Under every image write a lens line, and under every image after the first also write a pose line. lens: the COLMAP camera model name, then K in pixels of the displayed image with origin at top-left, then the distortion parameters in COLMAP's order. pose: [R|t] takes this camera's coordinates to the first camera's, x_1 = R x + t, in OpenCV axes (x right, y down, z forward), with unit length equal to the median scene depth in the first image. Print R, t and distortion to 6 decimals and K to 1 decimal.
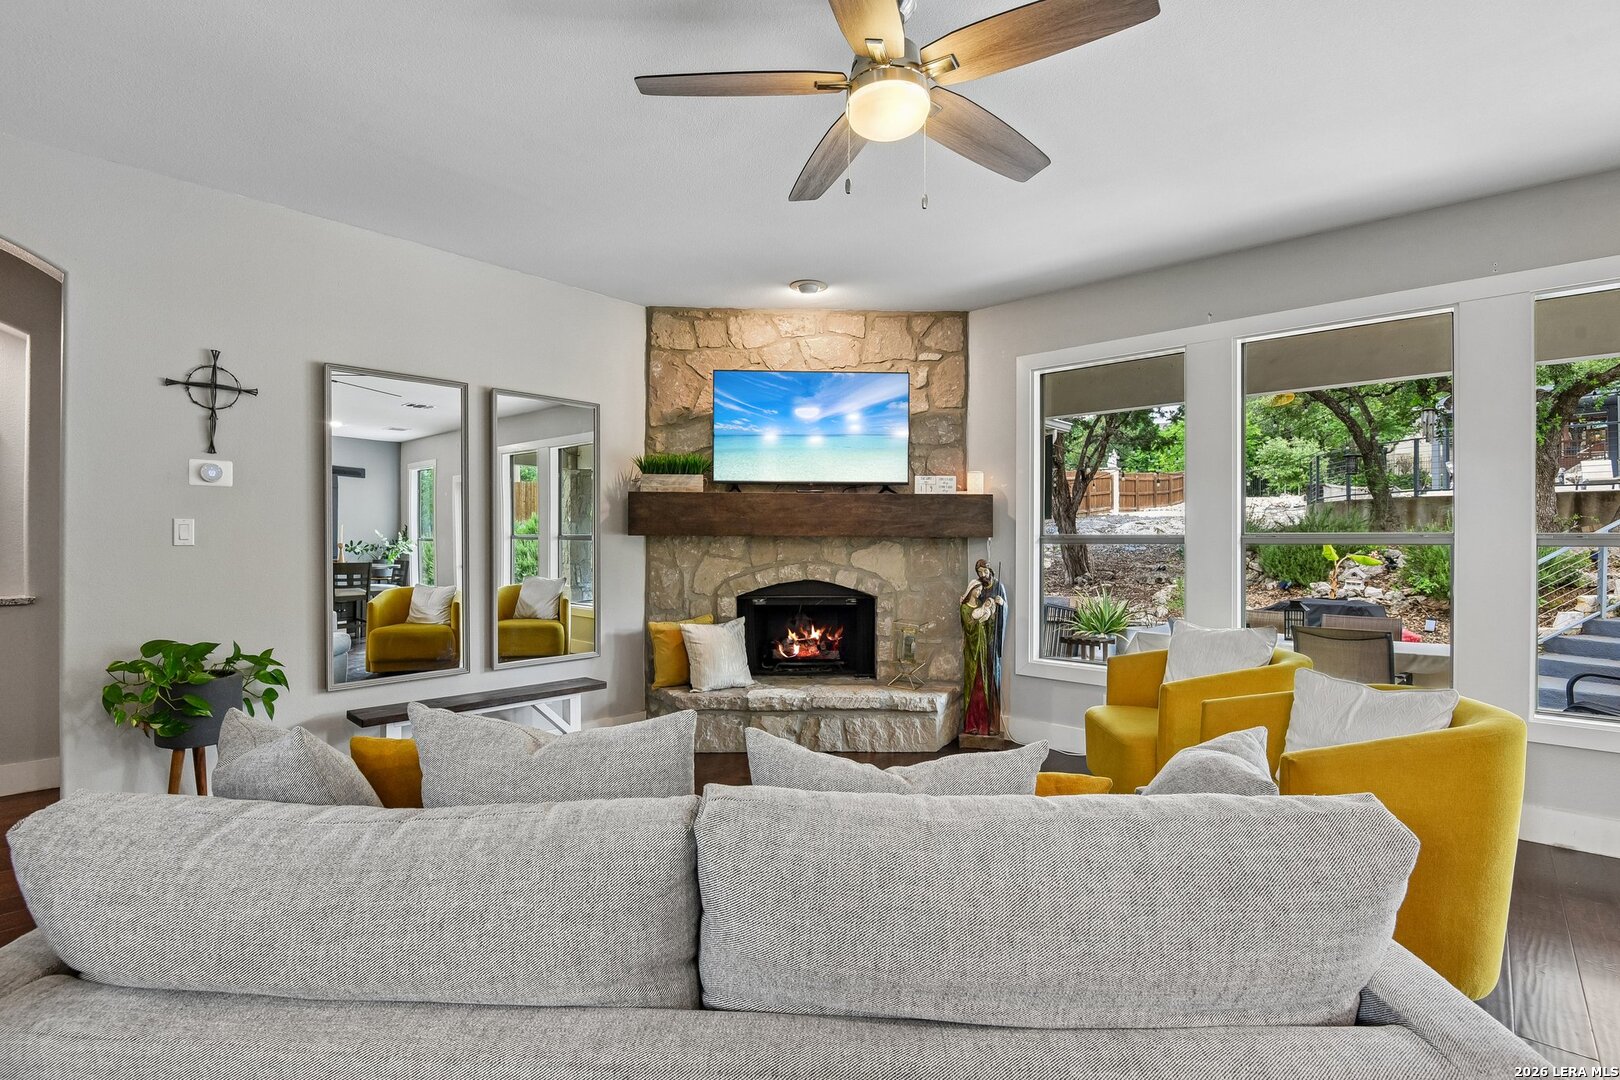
lens RADIAL K [[746.2, 0, 804.7], [0, 746.2, 540.8], [0, 0, 1]] dist [-0.006906, -0.007512]
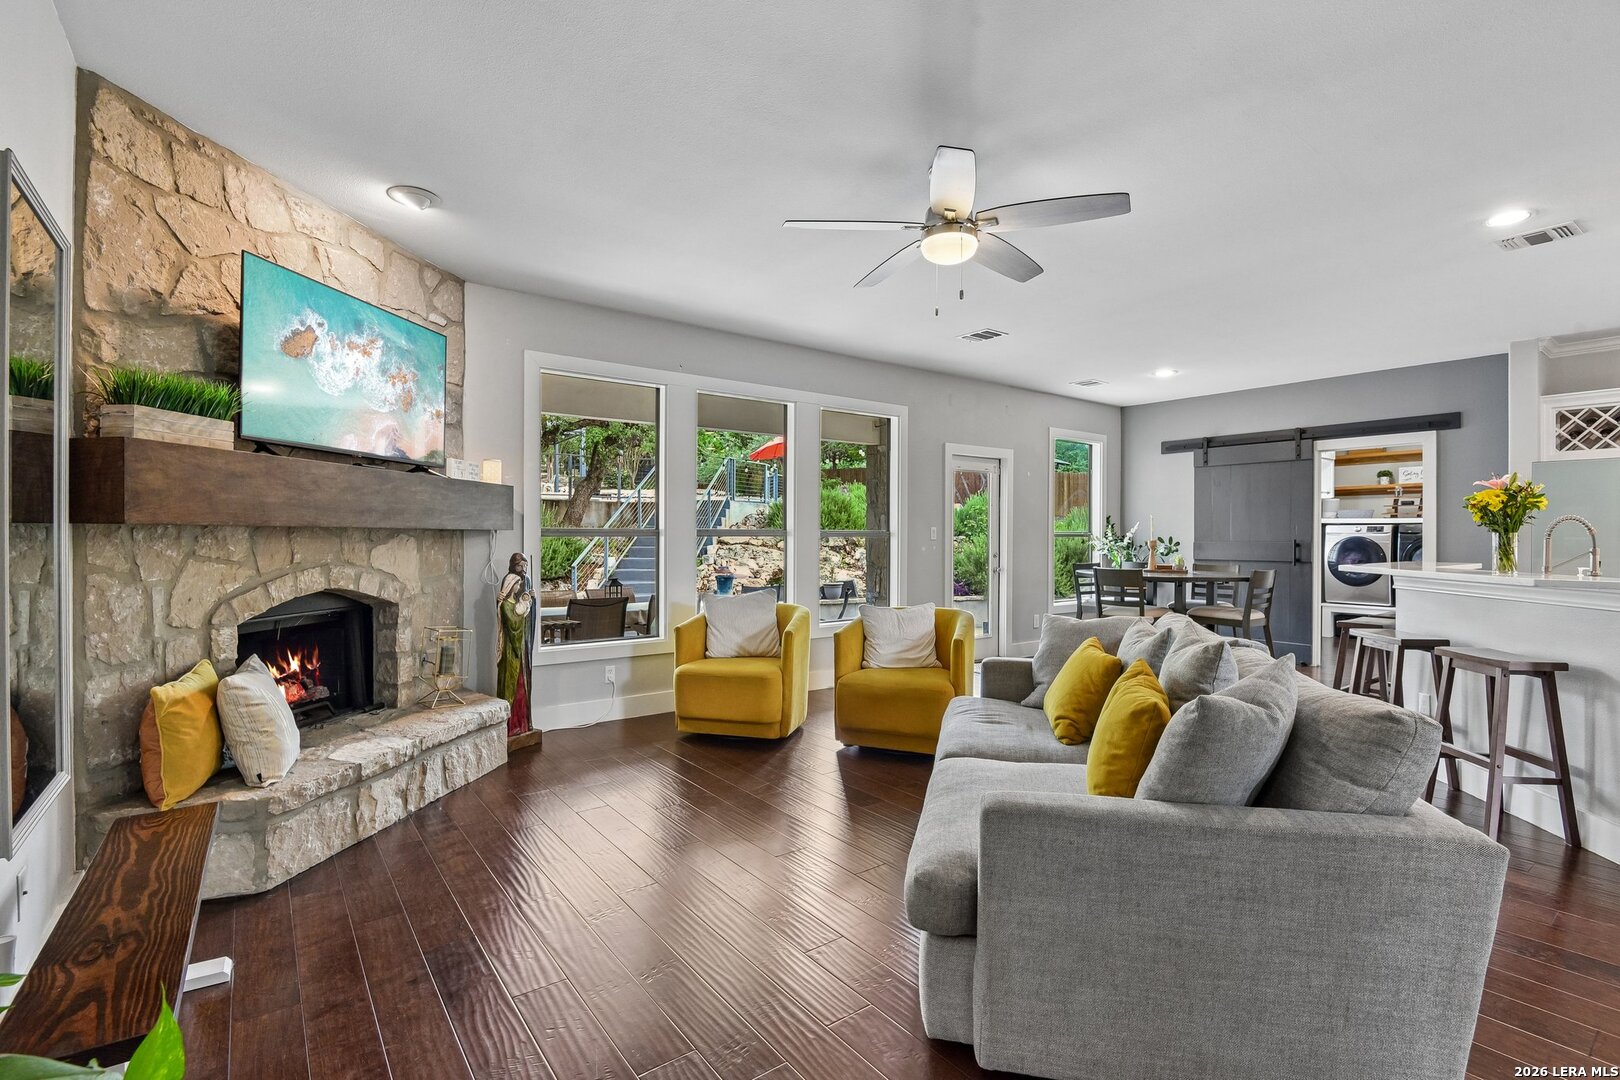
lens RADIAL K [[746.2, 0, 804.2], [0, 746.2, 540.5], [0, 0, 1]] dist [-0.006906, -0.007512]
pose [[0.187640, -0.009002, 0.982197, -0.605655], [-0.003399, 0.999946, 0.009814, -0.002016], [-0.982232, -0.005180, 0.187599, 0.428257]]
